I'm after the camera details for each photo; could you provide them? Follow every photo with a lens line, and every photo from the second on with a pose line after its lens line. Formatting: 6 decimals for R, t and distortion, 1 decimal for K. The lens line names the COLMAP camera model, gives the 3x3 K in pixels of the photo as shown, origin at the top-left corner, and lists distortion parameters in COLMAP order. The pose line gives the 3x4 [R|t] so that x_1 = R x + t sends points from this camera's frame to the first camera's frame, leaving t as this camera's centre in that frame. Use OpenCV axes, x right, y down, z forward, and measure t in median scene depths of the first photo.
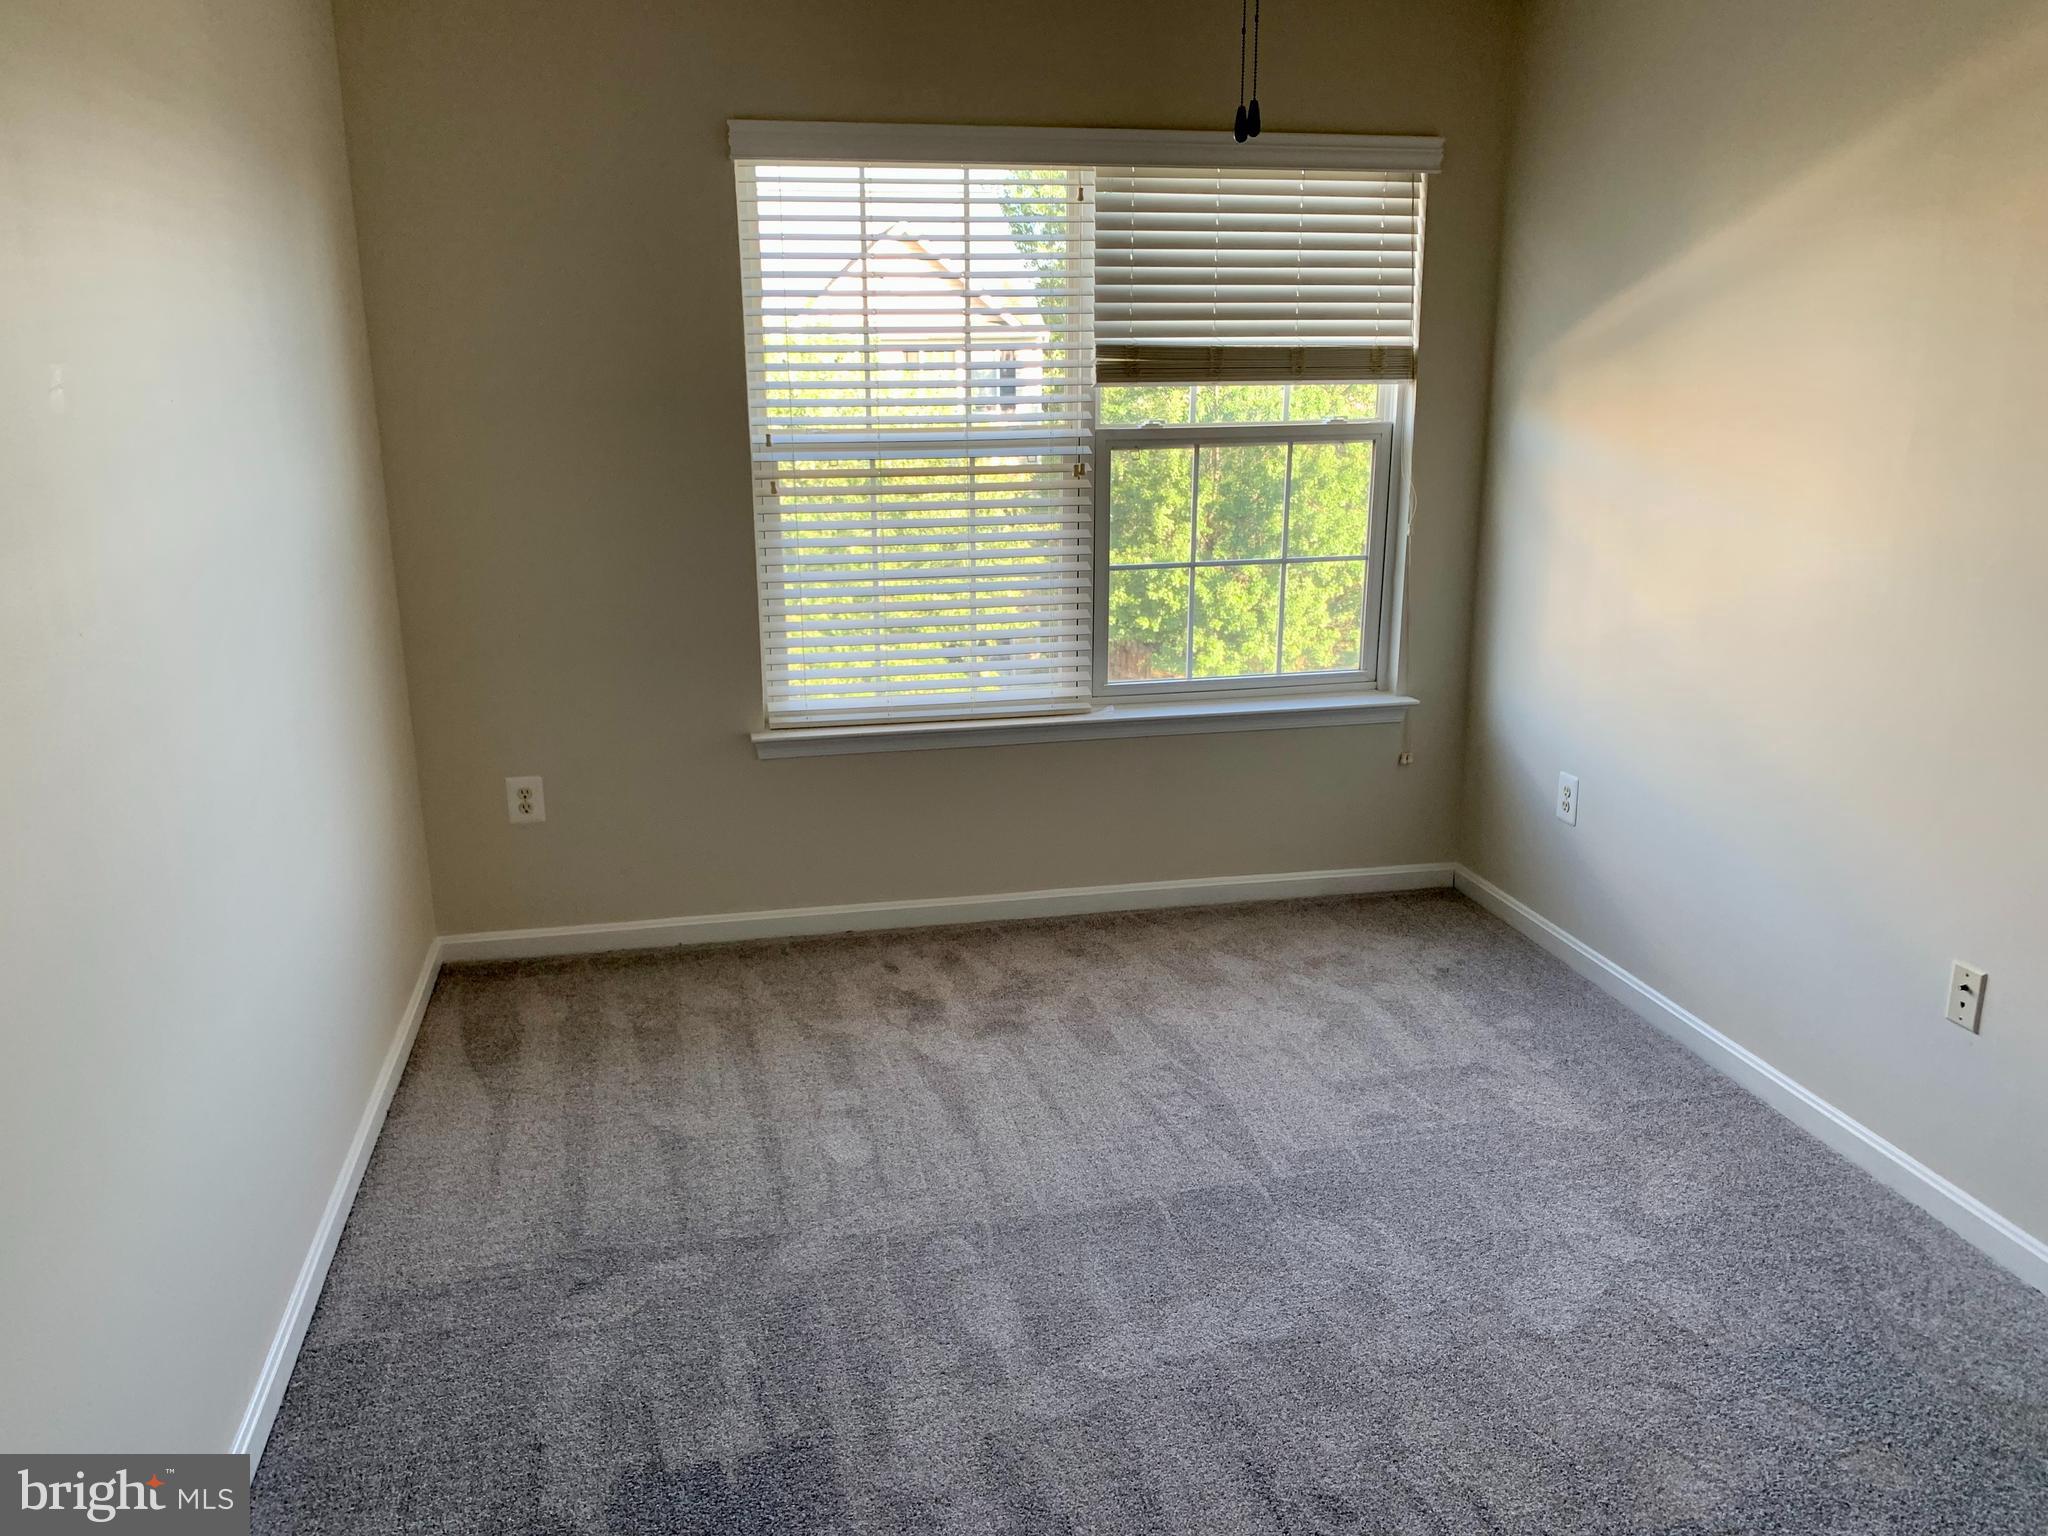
lens RADIAL K [[1554.1, 0, 1014.6], [0, 1554.1, 759.9], [0, 0, 1]] dist [0.013322, -0.029985]
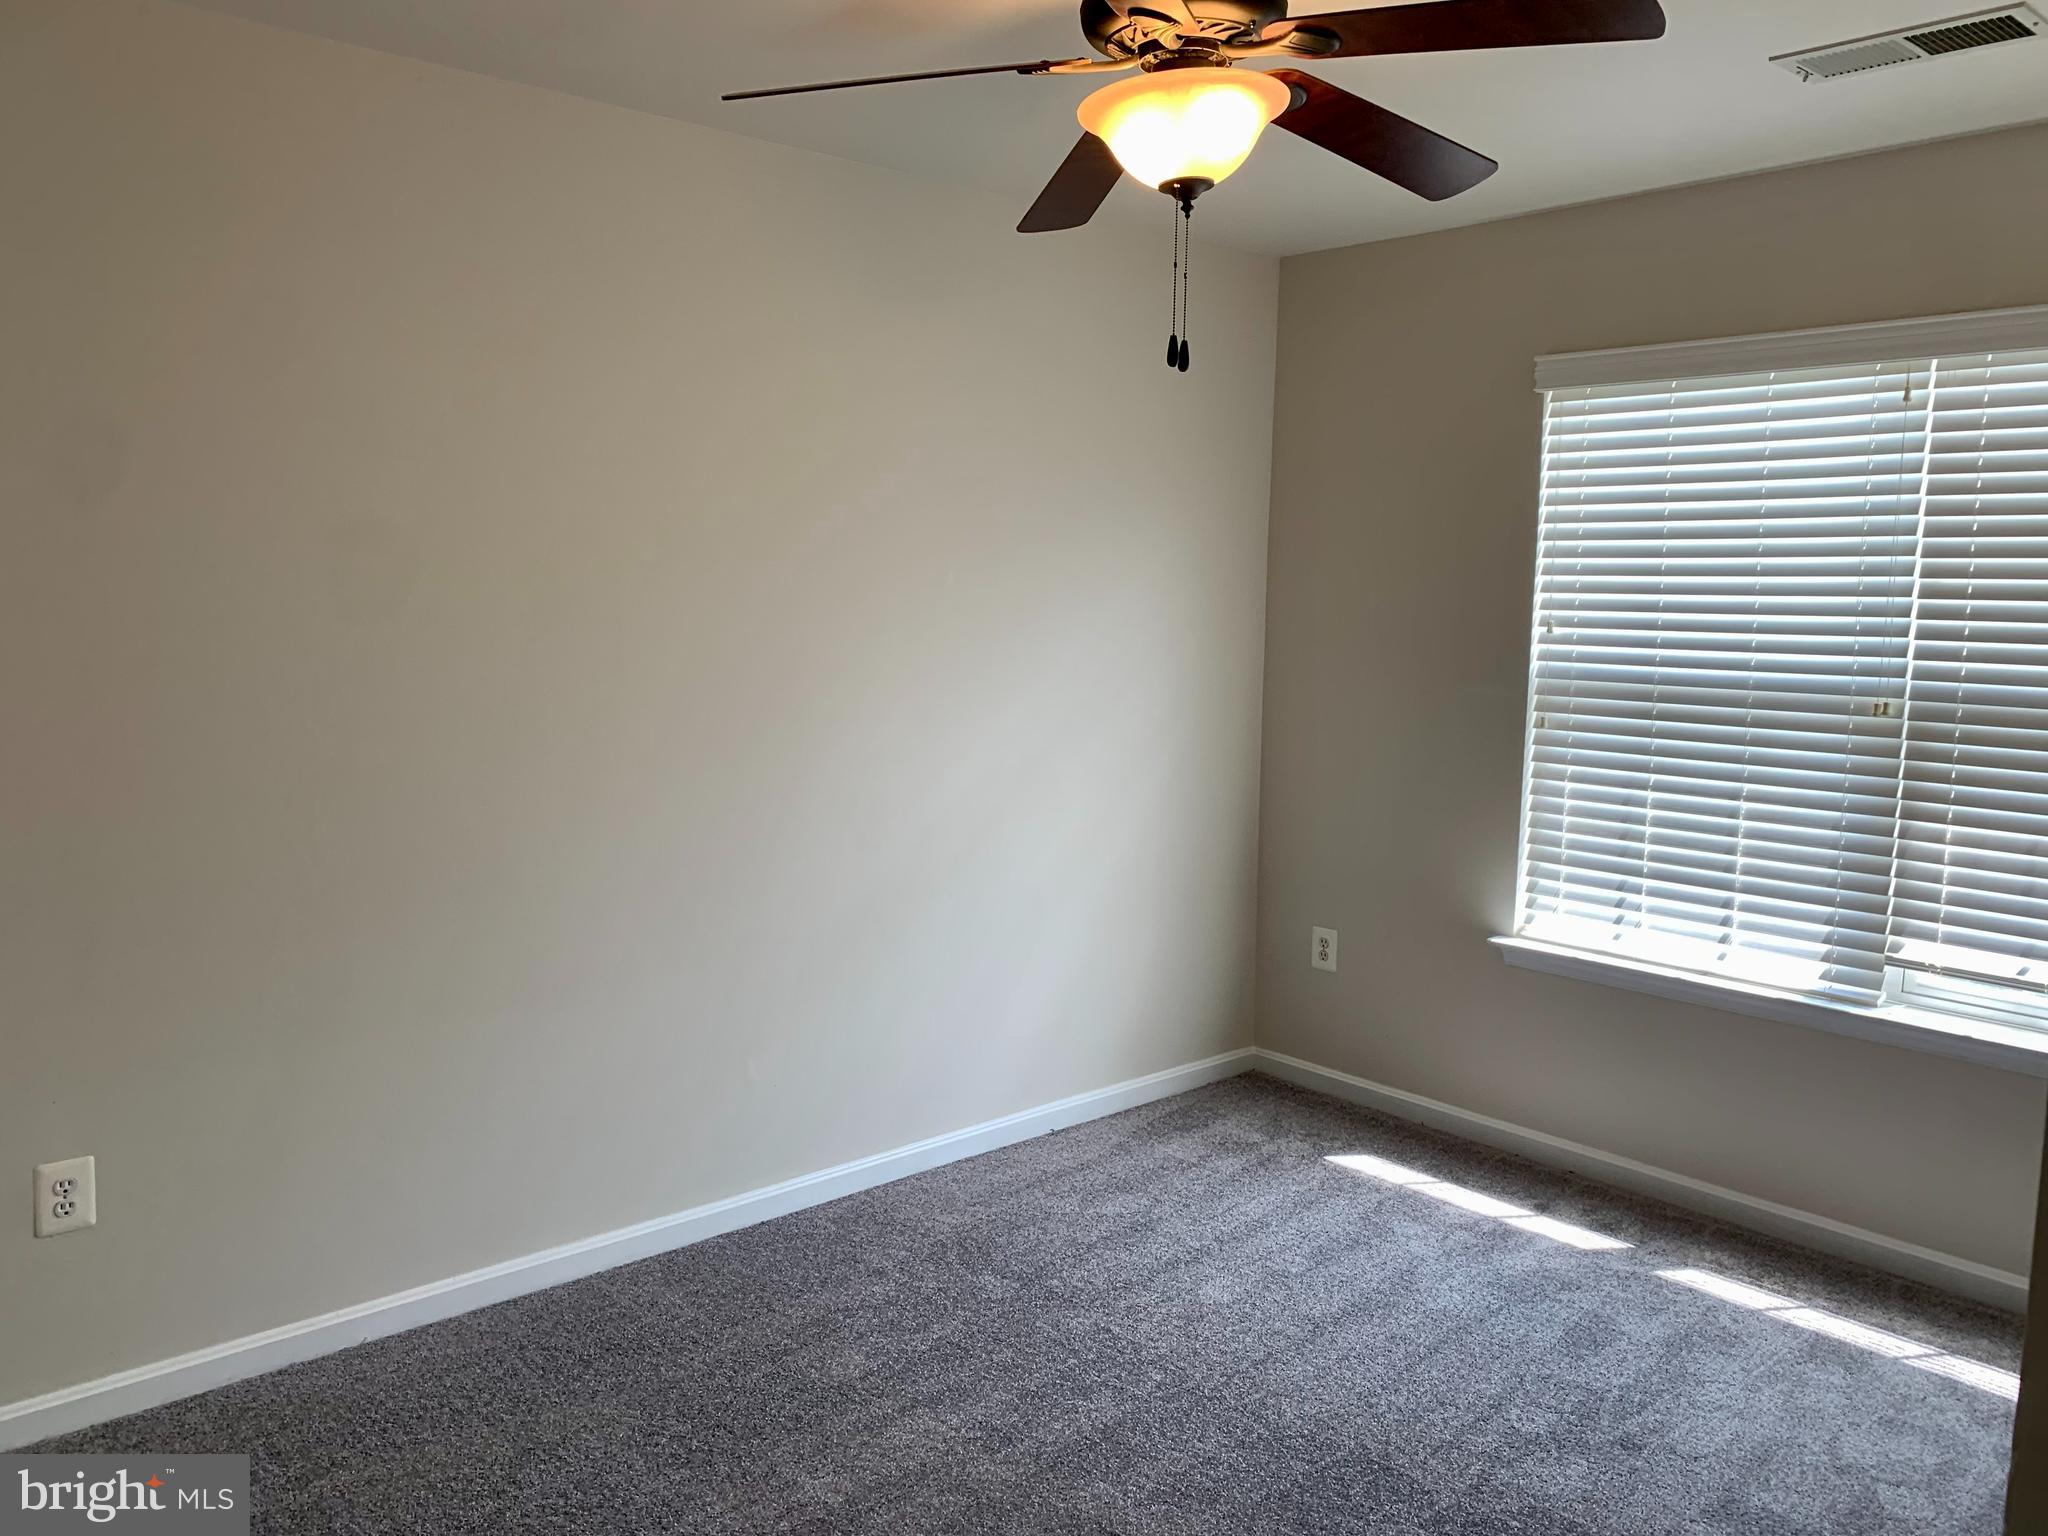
lens RADIAL K [[1554.1, 0, 1010.1], [0, 1554.1, 769.2], [0, 0, 1]] dist [0.013322, -0.029985]
pose [[0.499626, 0.123193, -0.857436, 0.665139], [-0.230926, 0.972957, 0.005231, -0.069129], [0.834893, 0.195390, 0.514564, 0.241451]]
